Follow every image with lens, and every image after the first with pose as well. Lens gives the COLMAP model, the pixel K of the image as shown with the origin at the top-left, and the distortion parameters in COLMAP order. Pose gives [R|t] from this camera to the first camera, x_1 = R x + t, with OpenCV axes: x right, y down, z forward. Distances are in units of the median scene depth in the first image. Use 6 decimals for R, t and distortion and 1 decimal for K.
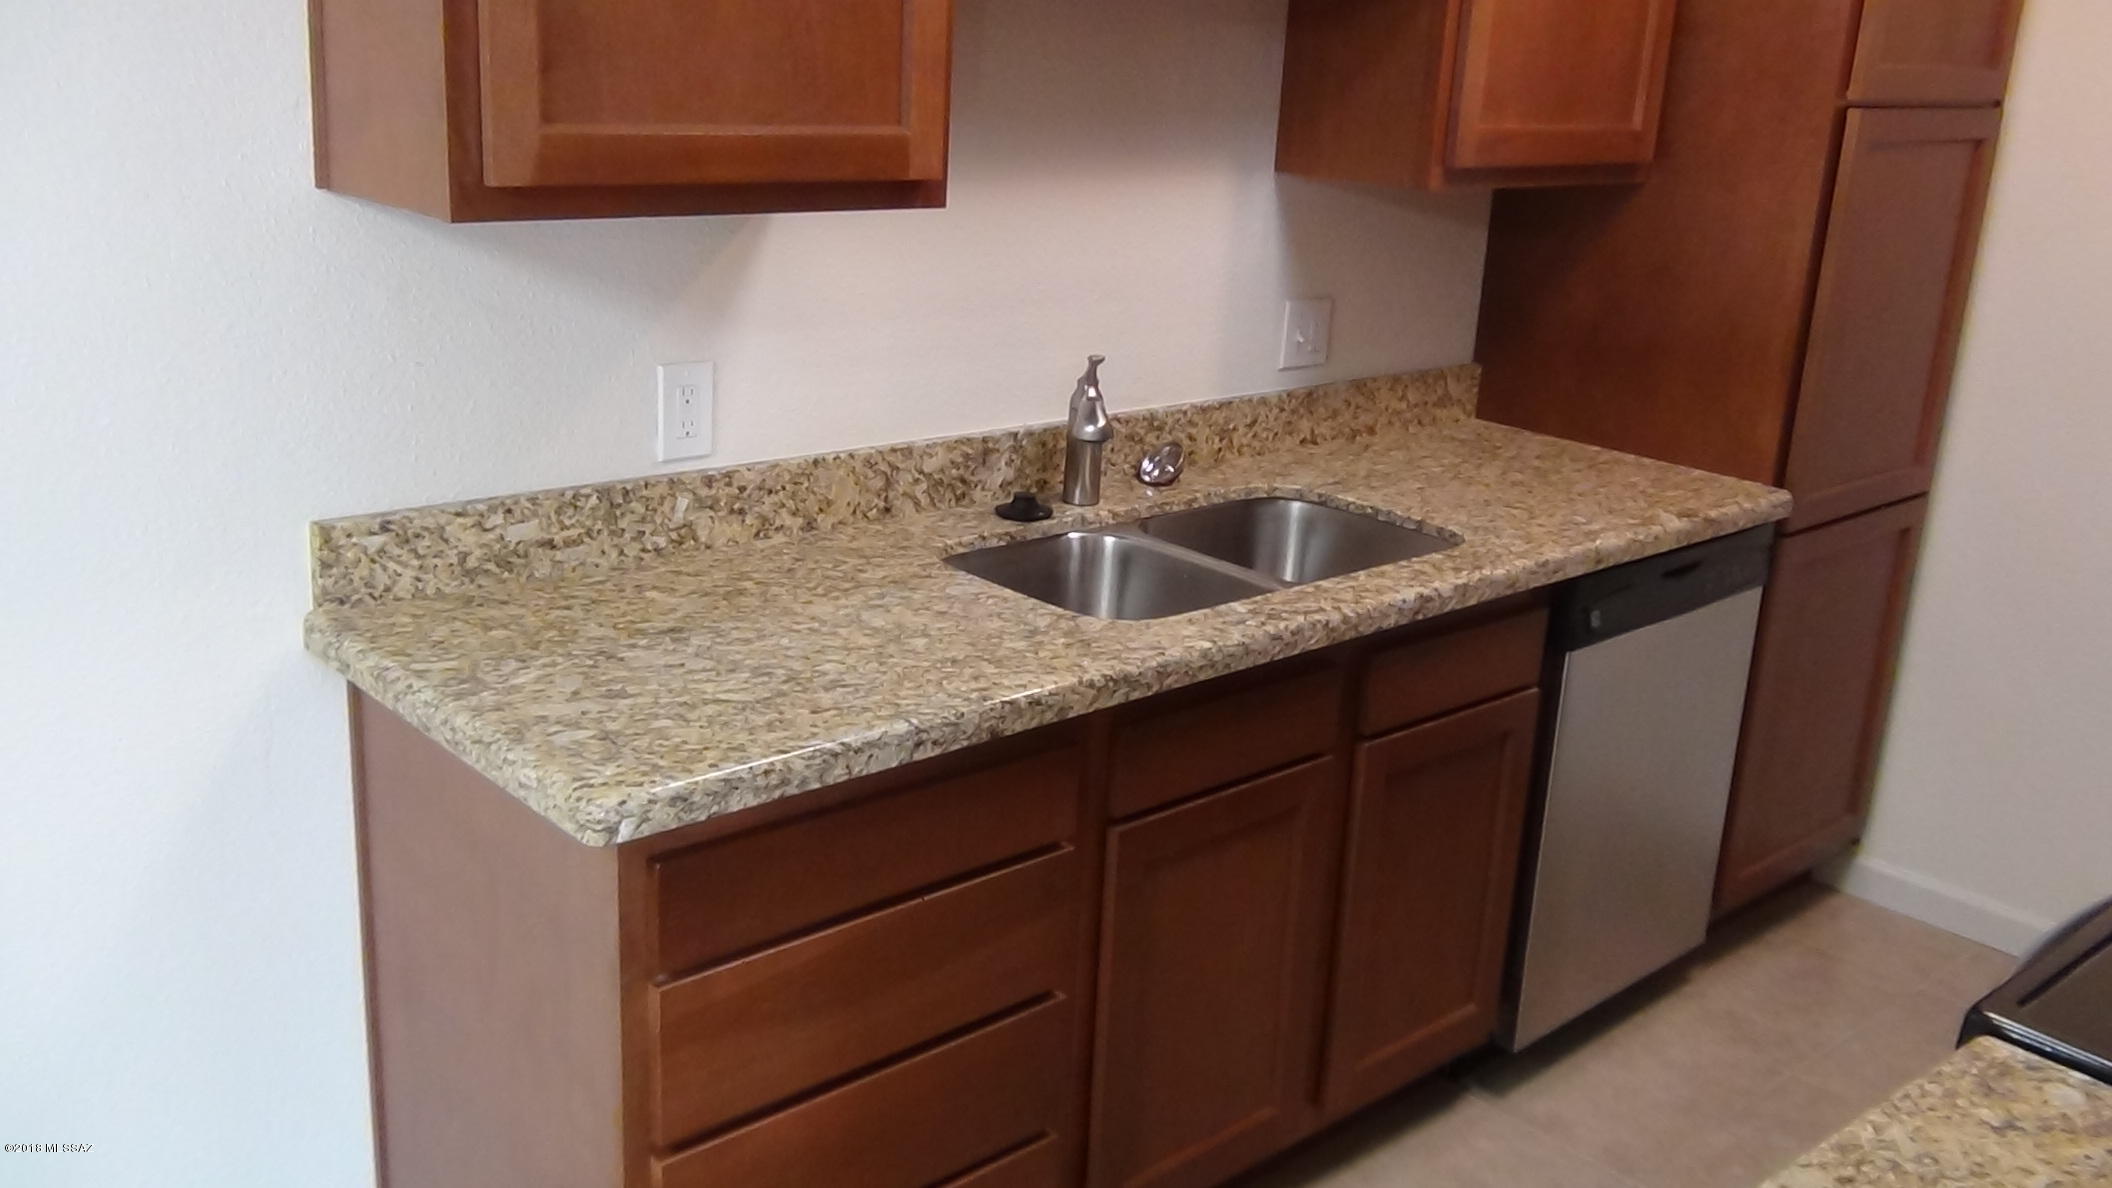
lens RADIAL K [[1890.4, 0, 1072.0], [0, 1890.4, 593.7], [0, 0, 1]] dist [0.002269, -0.048226]
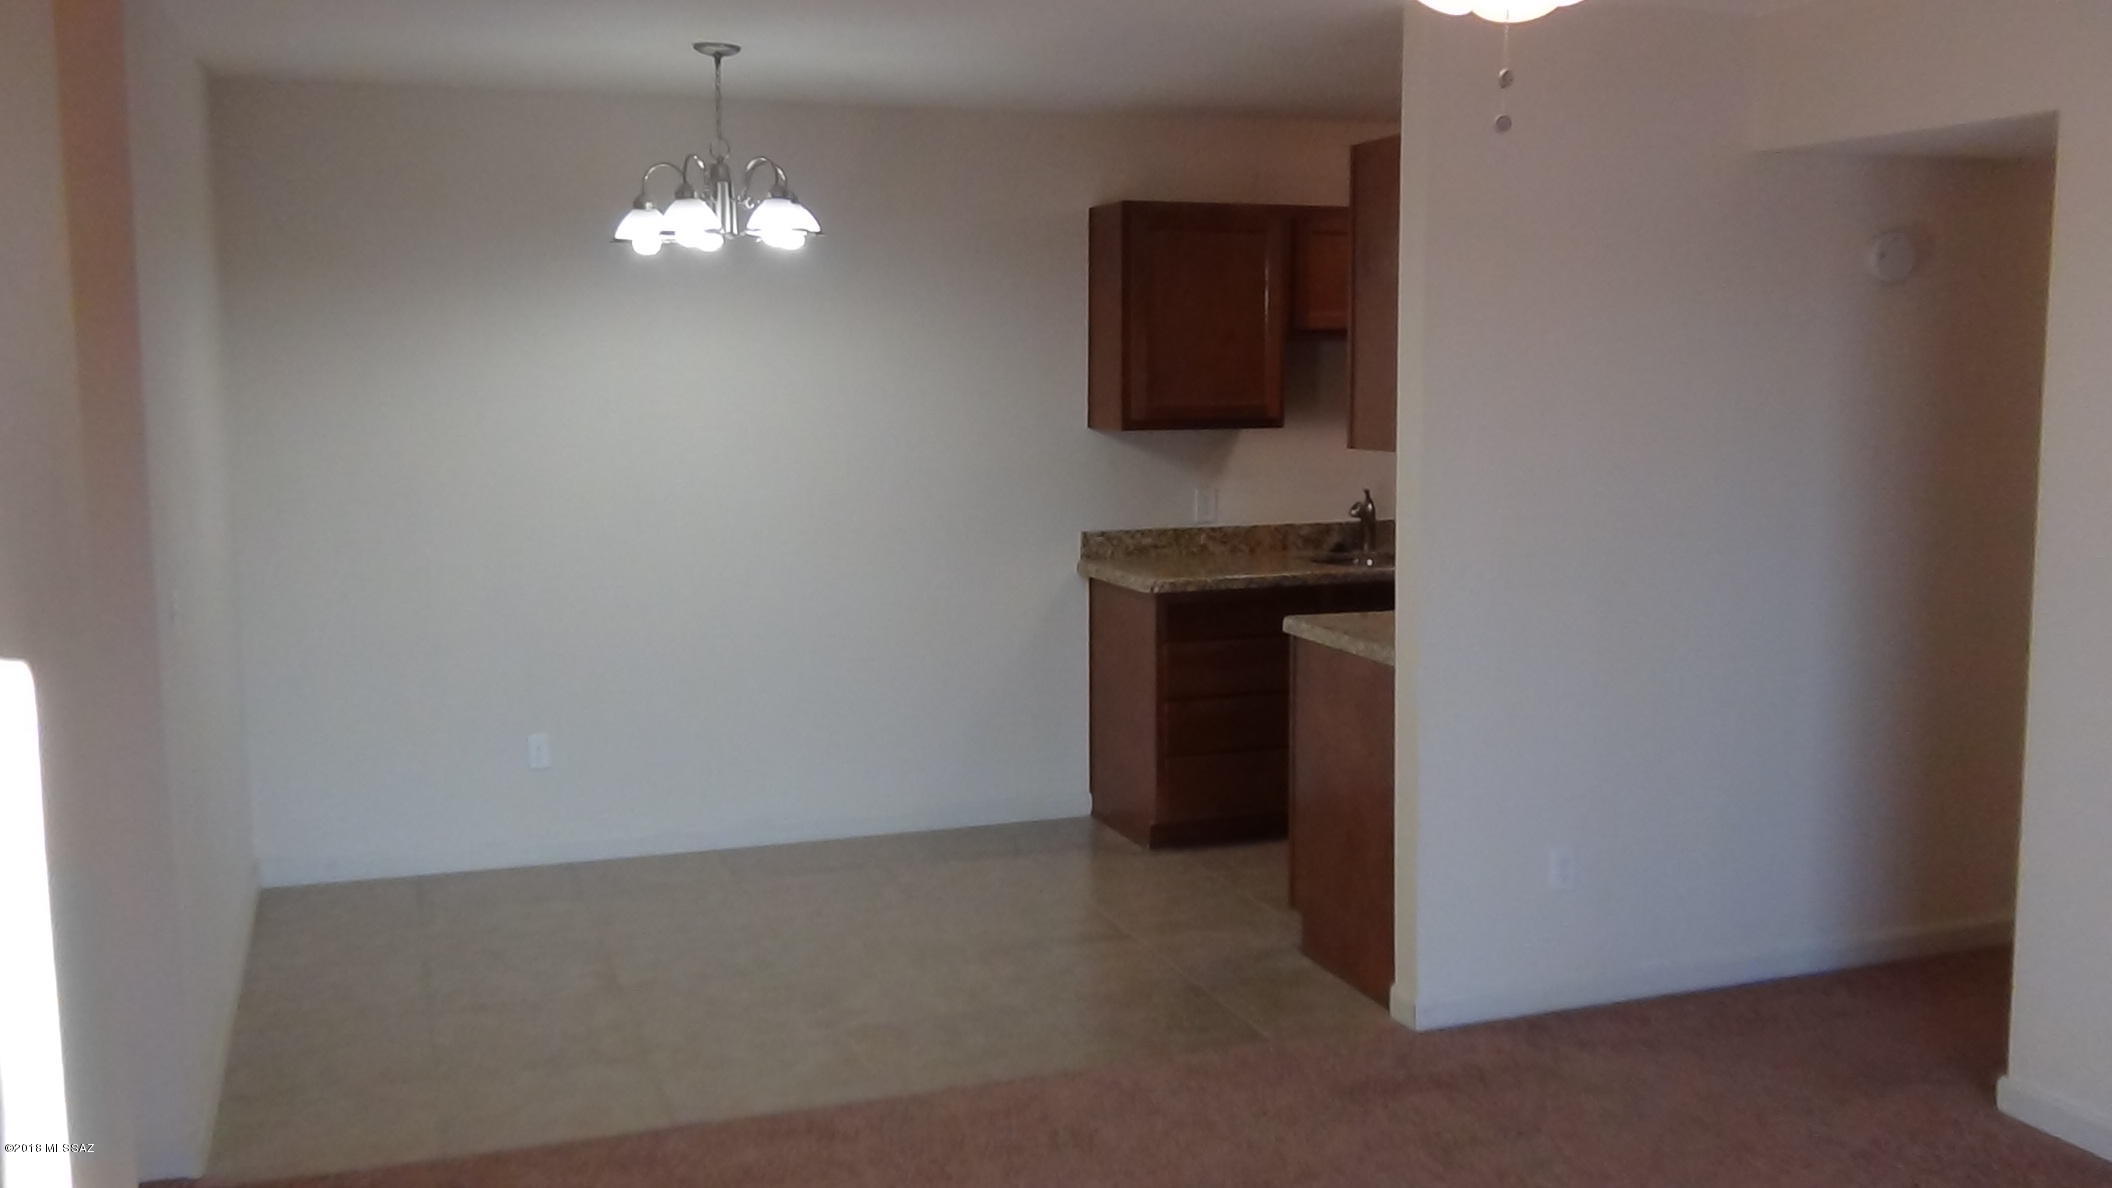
lens RADIAL K [[1890.4, 0, 1055.1], [0, 1890.4, 597.1], [0, 0, 1]] dist [0.002269, -0.048226]
pose [[0.918201, -0.015280, -0.395821, 0.713772], [-0.059845, 0.982434, -0.176751, 0.556785], [0.391569, 0.185981, 0.901158, -1.632523]]
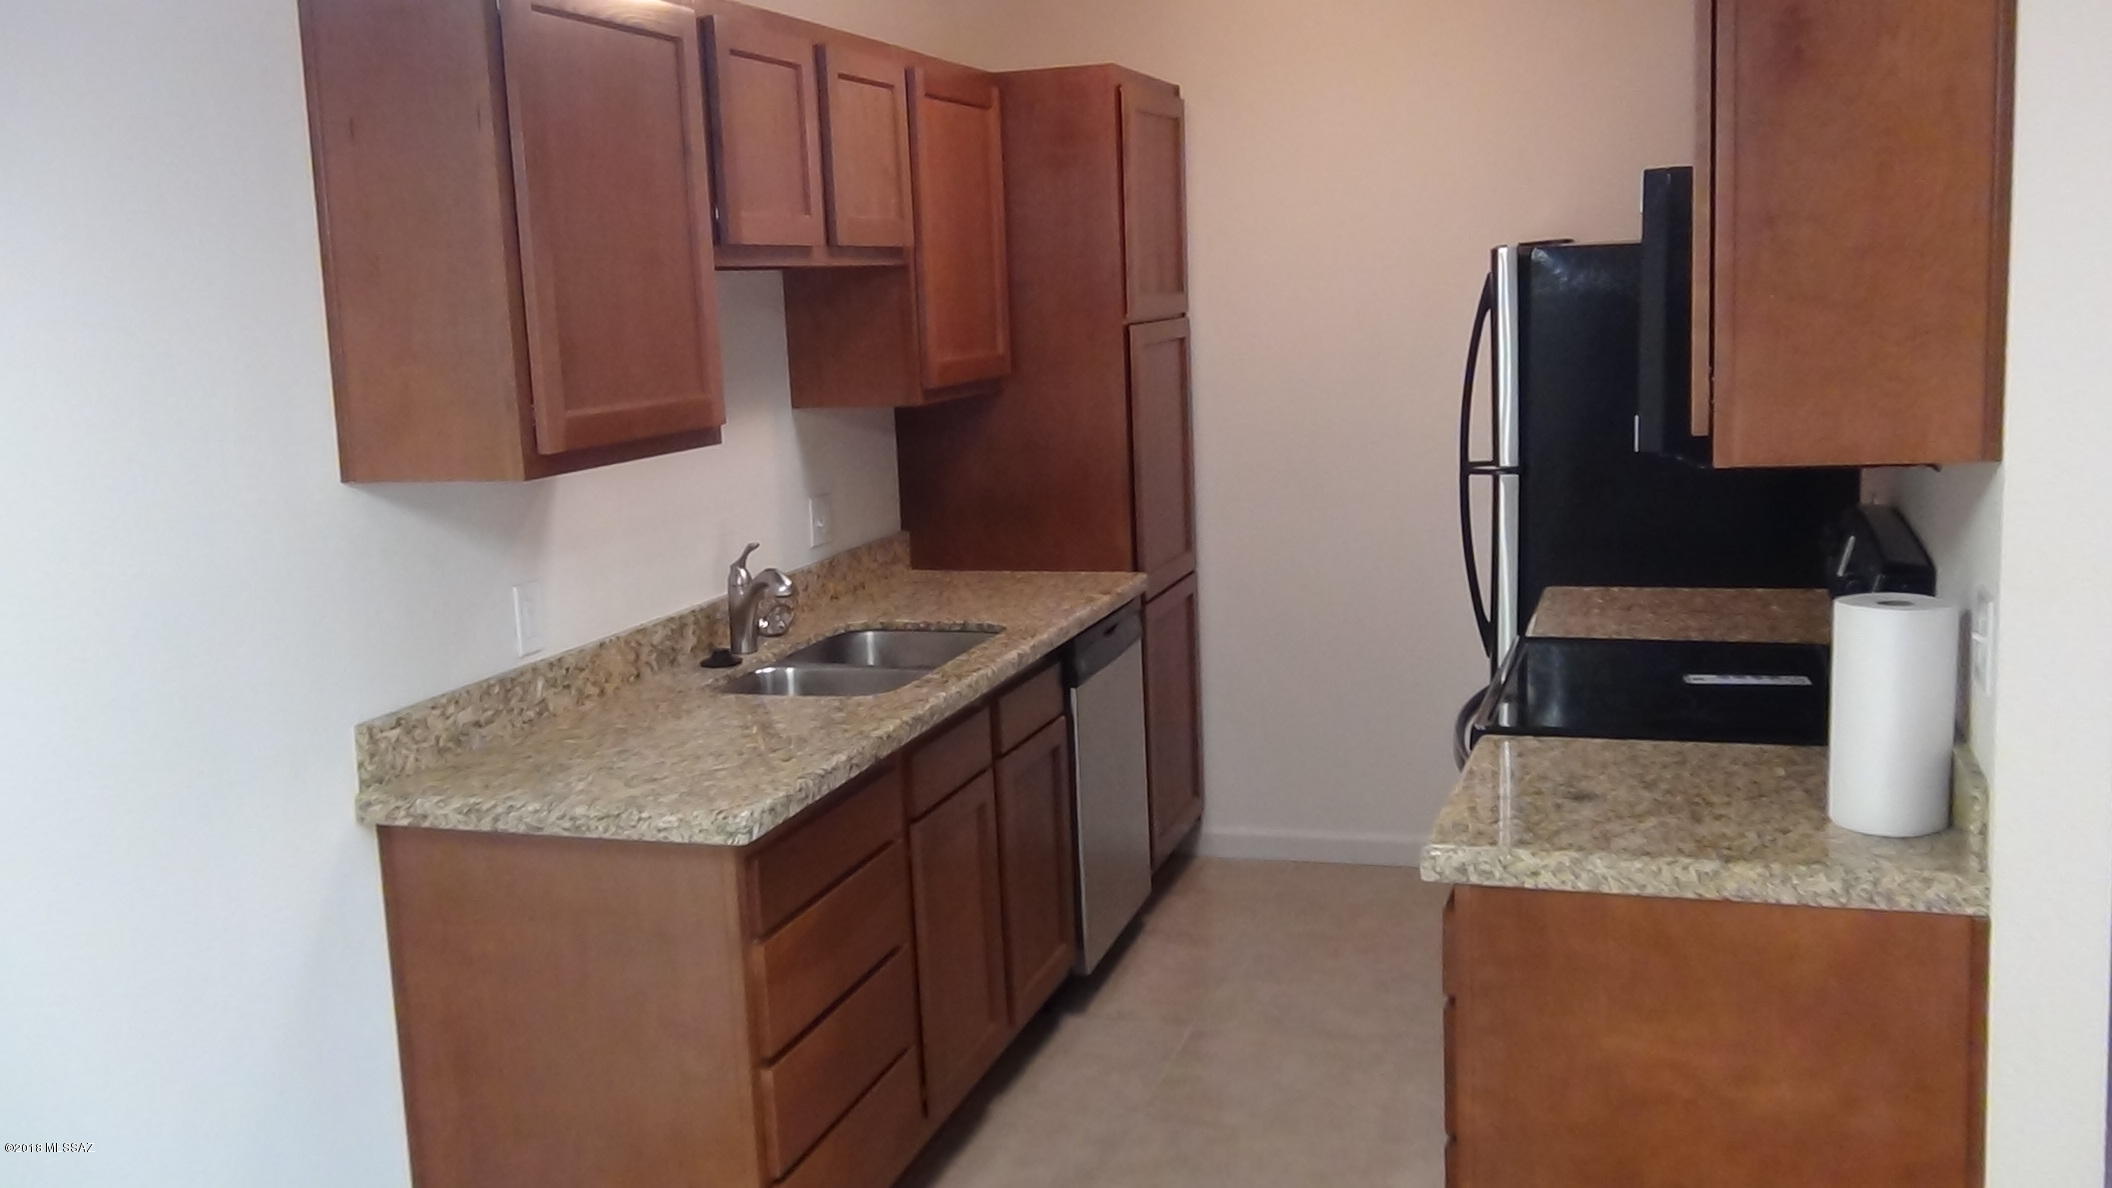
lens RADIAL K [[1890.4, 0, 1060.6], [0, 1890.4, 589.0], [0, 0, 1]] dist [0.002269, -0.048226]
pose [[0.861656, -0.167167, 0.479170, -0.525372], [0.231215, 0.969816, -0.077439, 0.078095], [-0.451761, 0.177517, 0.874300, -0.376149]]
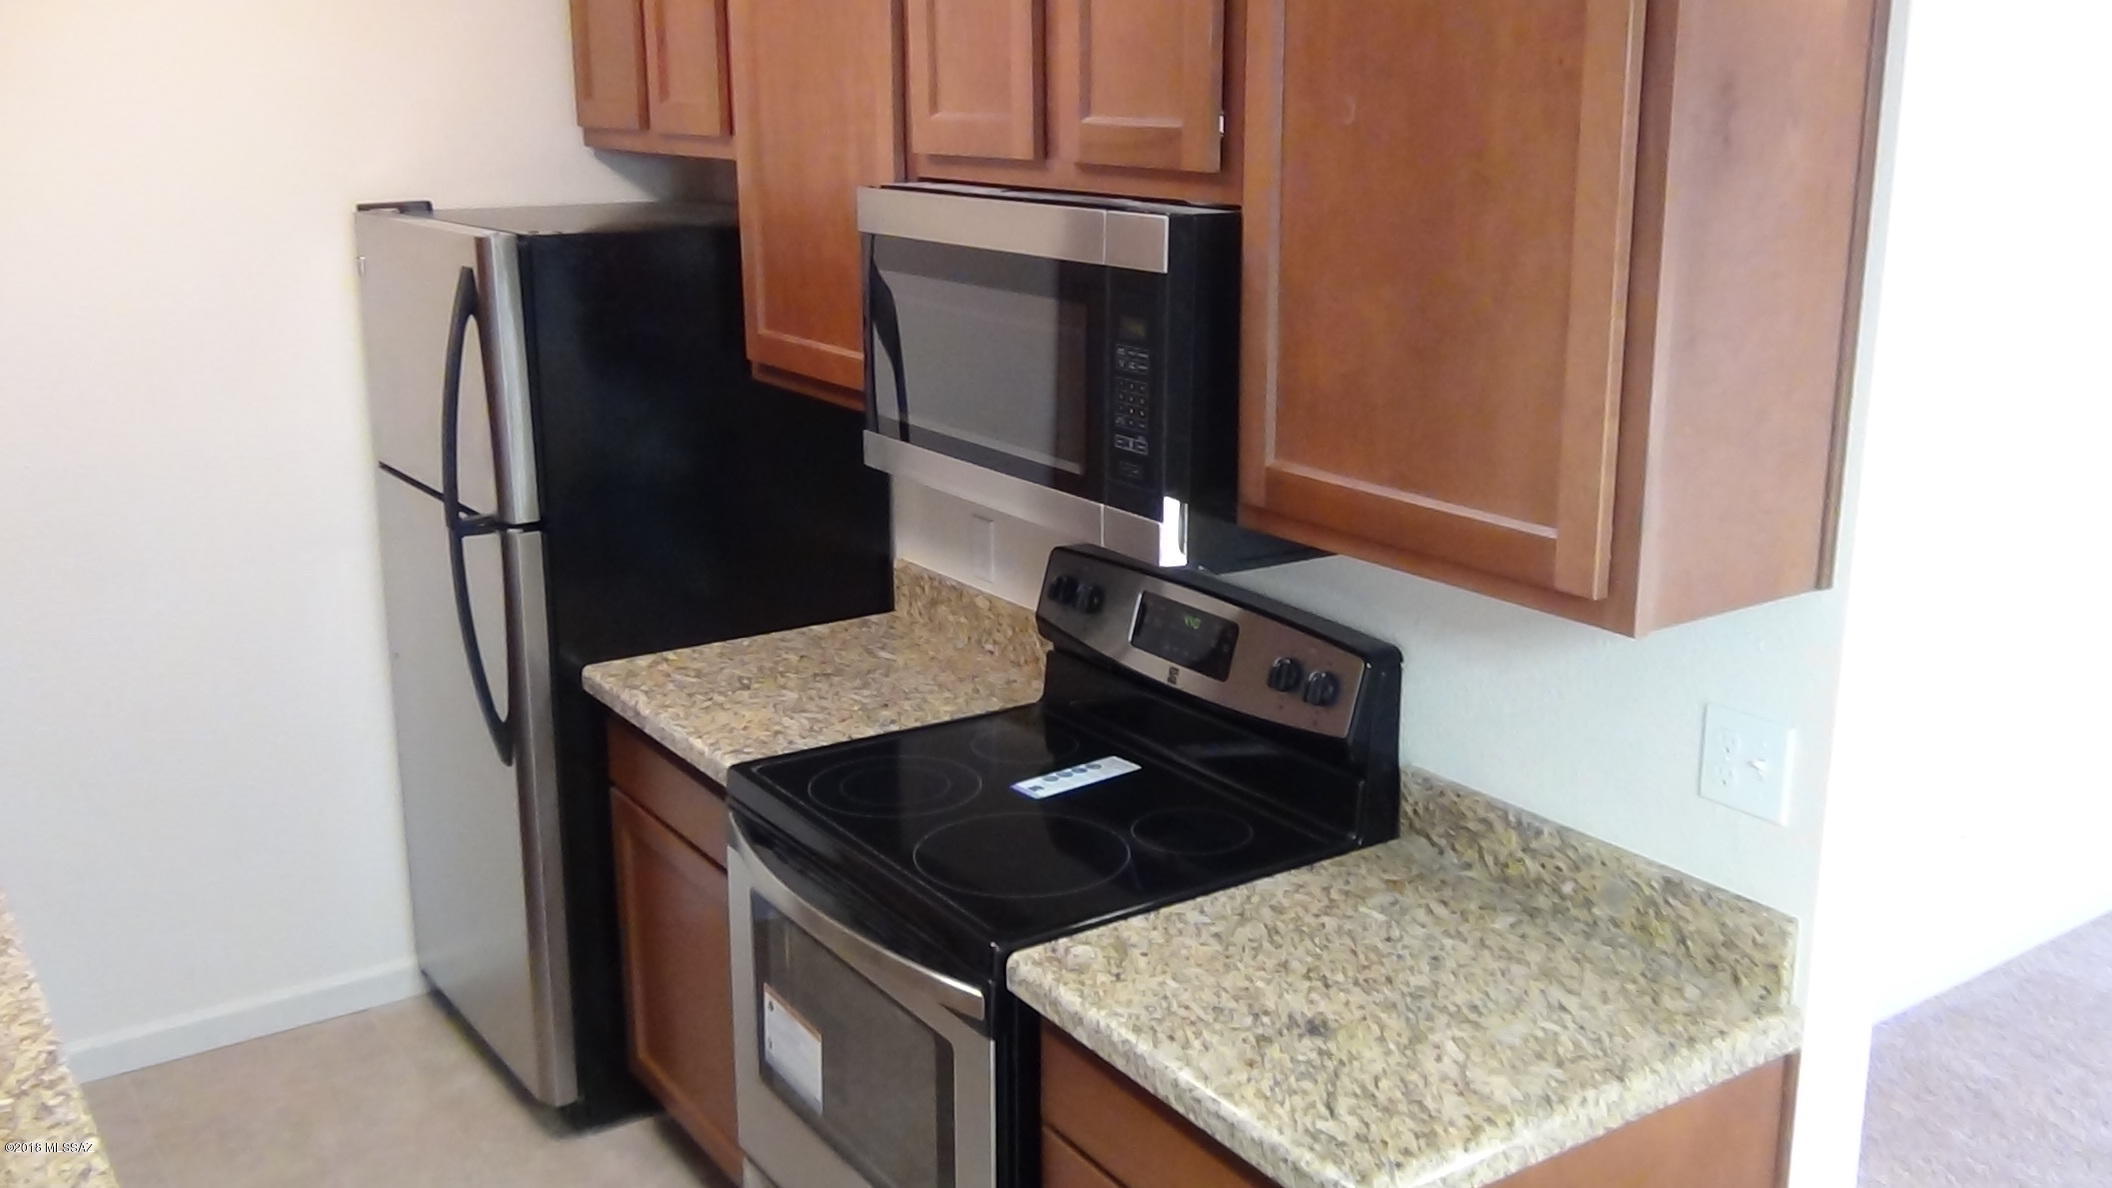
lens RADIAL K [[1890.4, 0, 1043.0], [0, 1890.4, 592.6], [0, 0, 1]] dist [0.002269, -0.048226]
pose [[0.129739, -0.311272, 0.941423, -0.541009], [0.304986, 0.915946, 0.260818, -0.265395], [-0.943478, 0.253283, 0.213768, 0.330089]]
